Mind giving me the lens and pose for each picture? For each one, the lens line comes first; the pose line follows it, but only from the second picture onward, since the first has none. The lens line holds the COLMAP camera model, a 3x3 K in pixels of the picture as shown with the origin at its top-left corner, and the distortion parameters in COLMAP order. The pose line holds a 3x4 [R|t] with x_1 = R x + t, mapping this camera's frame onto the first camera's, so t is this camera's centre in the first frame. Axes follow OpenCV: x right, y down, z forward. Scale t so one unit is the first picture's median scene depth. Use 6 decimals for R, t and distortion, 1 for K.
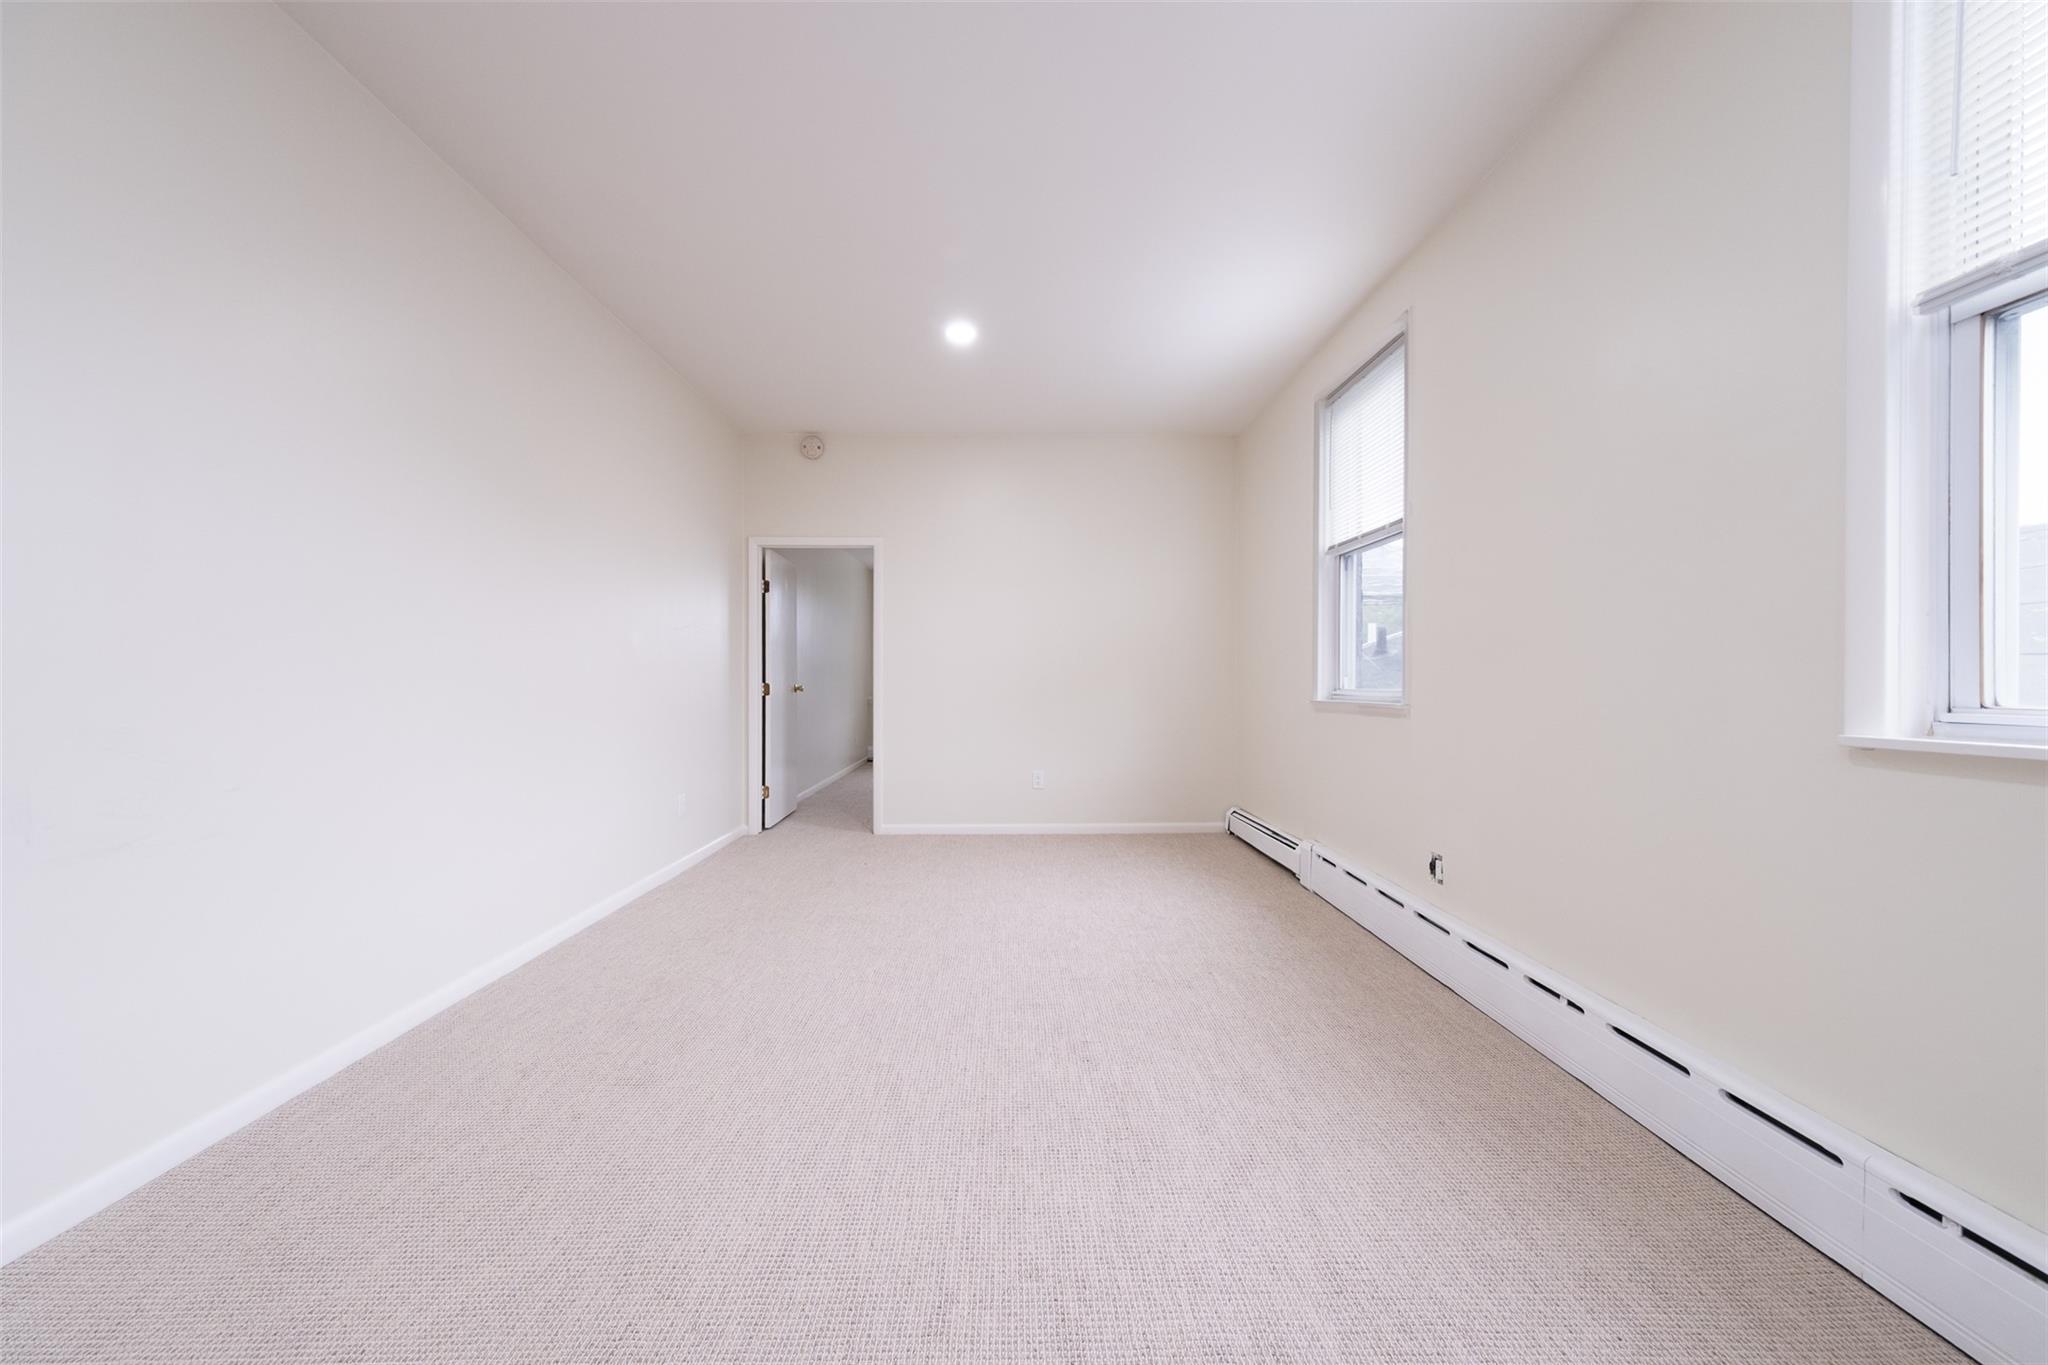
lens RADIAL K [[708.6, 0, 1022.8], [0, 708.6, 681.1], [0, 0, 1]] dist [-0.000018, -0.000002]
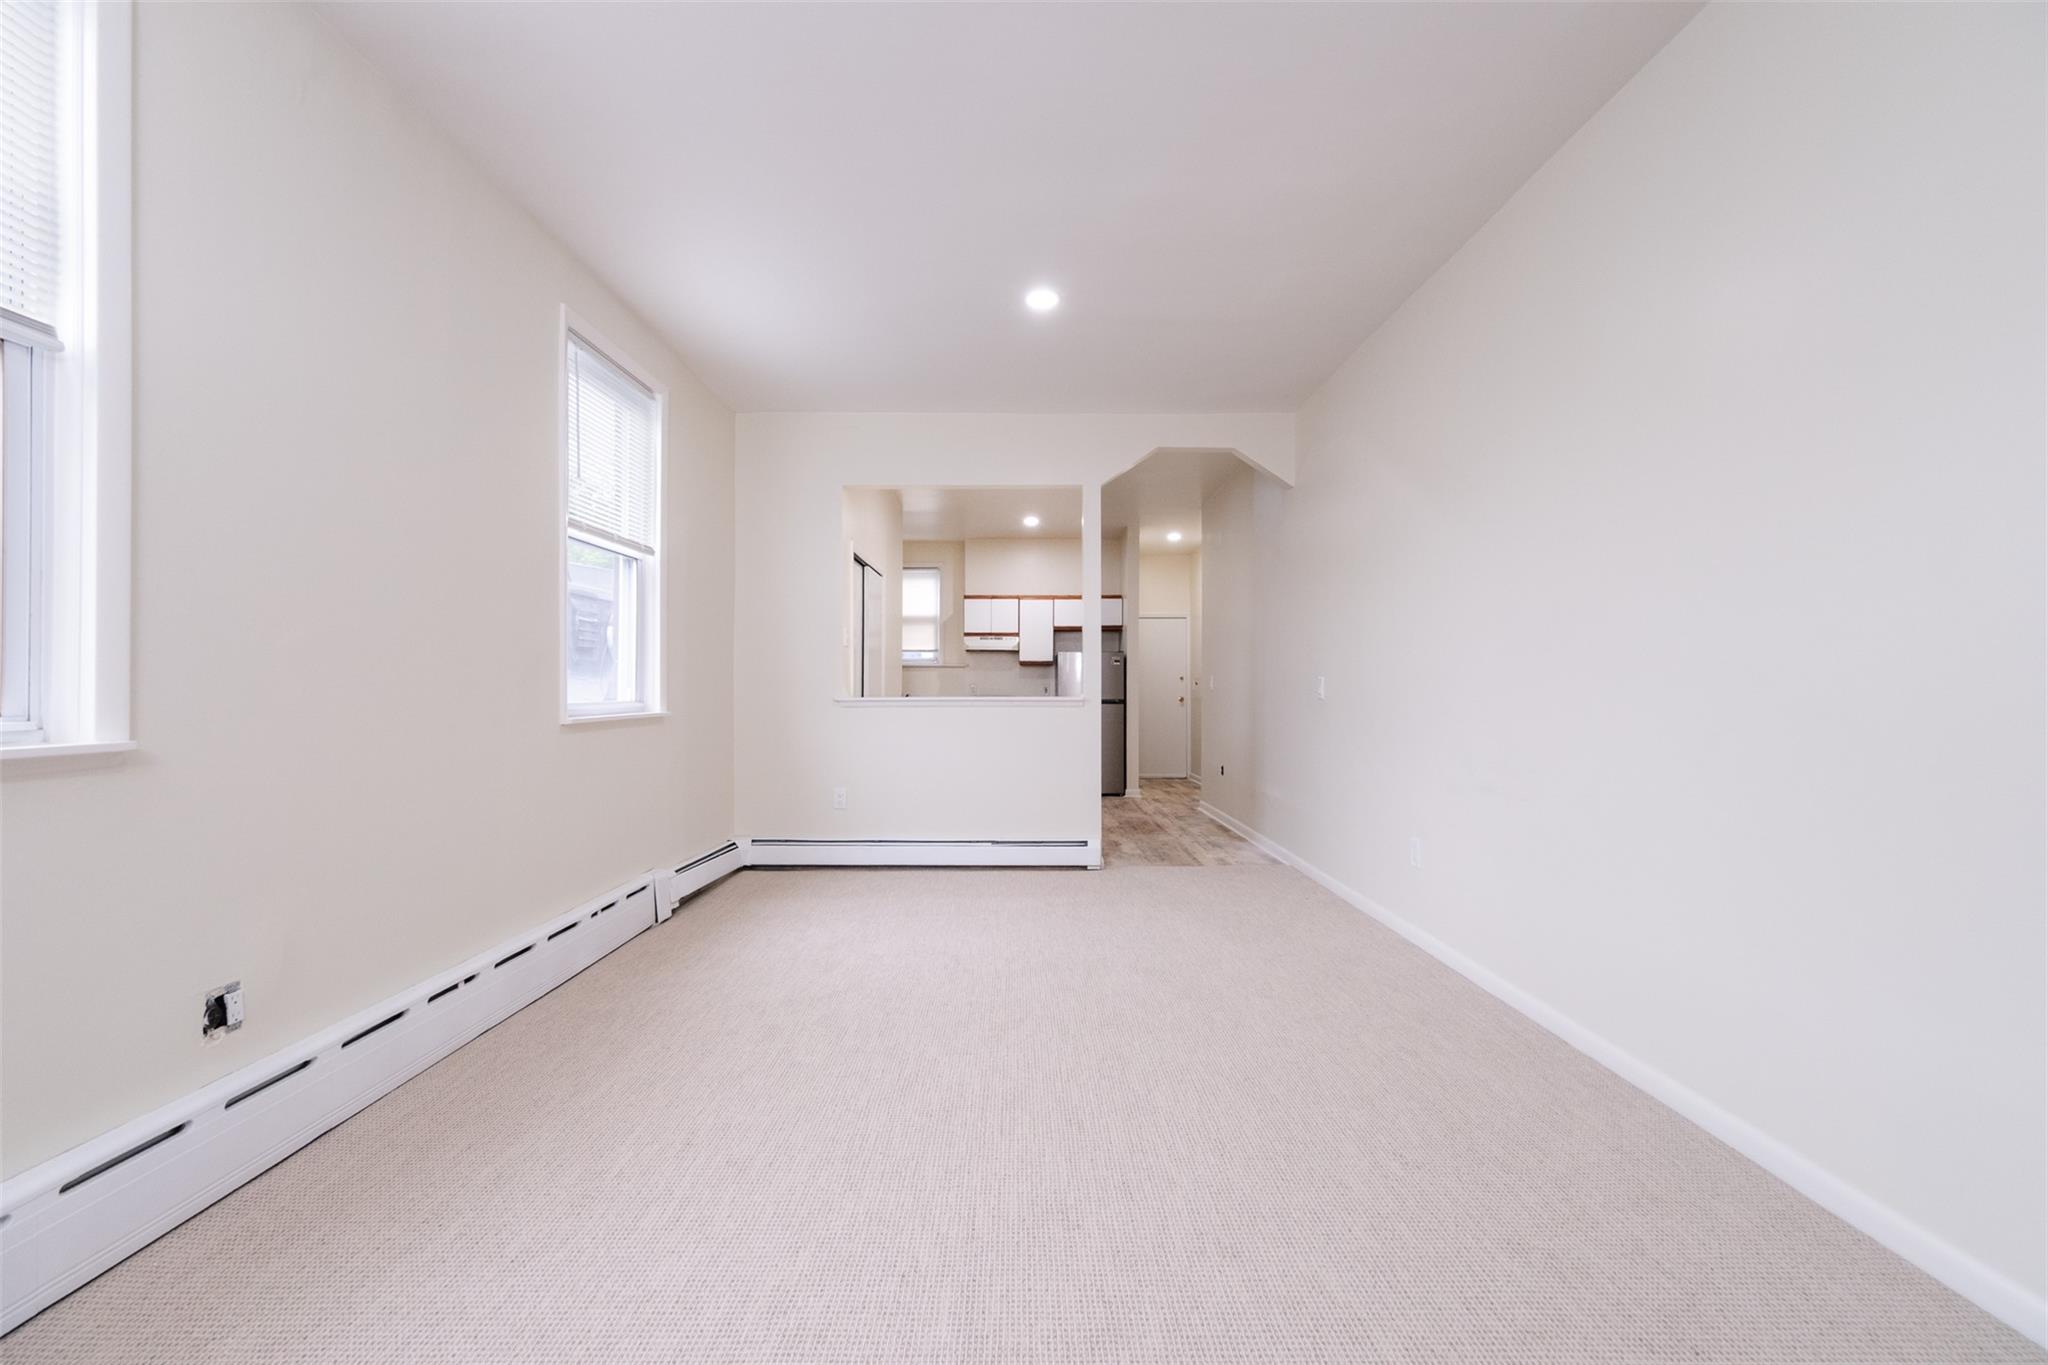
lens RADIAL K [[825.5, 0, 1025.4], [0, 825.5, 686.3], [0, 0, 1]] dist [-0.001689, 0.000026]
pose [[-0.999593, 0.004421, 0.028197, -0.139061], [0.004410, 0.999990, -0.000443, -0.008098], [-0.028198, -0.000319, -0.999602, 2.051887]]
